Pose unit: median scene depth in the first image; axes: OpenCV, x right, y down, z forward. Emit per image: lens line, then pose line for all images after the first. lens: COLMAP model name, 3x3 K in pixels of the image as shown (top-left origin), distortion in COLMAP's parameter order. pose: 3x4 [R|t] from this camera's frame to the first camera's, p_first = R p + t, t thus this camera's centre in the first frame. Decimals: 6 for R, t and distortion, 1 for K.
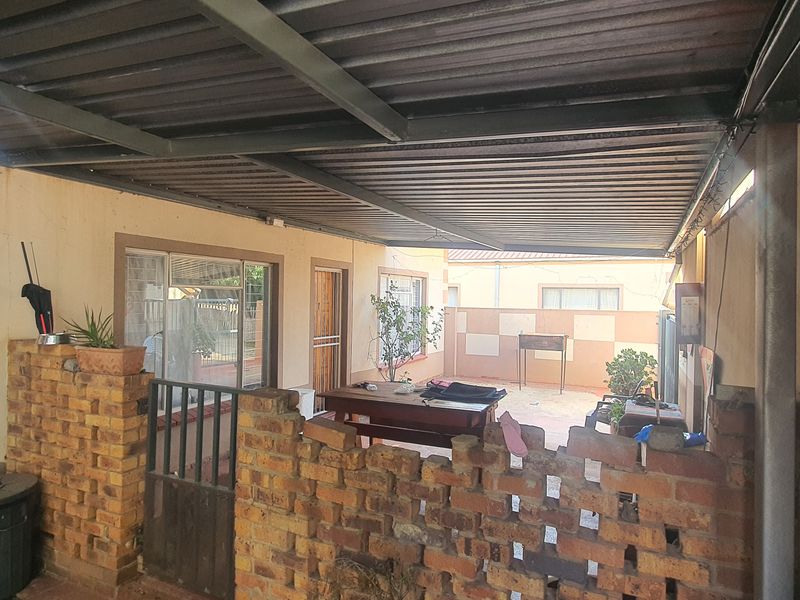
lens RADIAL K [[510.7, 0, 396.9], [0, 510.7, 303.8], [0, 0, 1]] dist [0.001941, -0.003017]
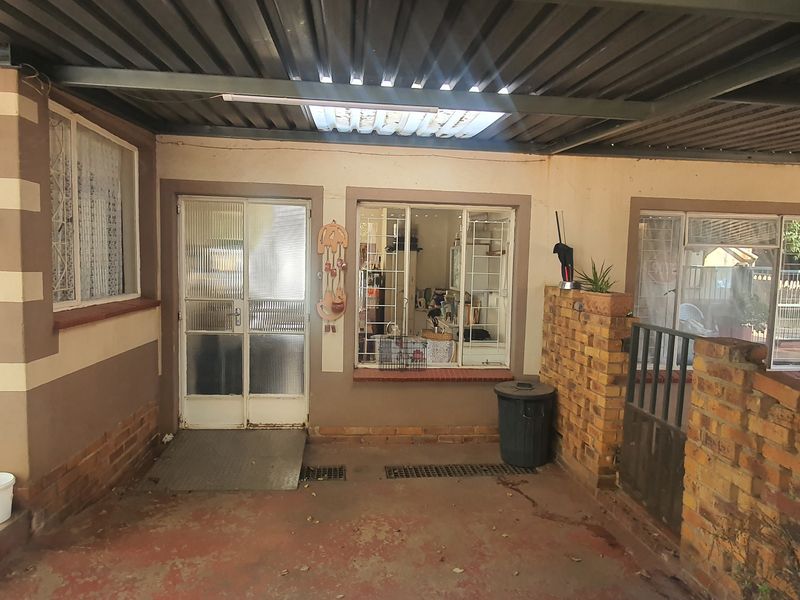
lens RADIAL K [[510.7, 0, 396.9], [0, 510.7, 303.8], [0, 0, 1]] dist [0.001941, -0.003017]
pose [[0.518649, 0.065311, -0.852489, 0.210427], [-0.021545, 0.997760, 0.063333, 0.047385], [0.854716, -0.014481, 0.518894, -0.033151]]
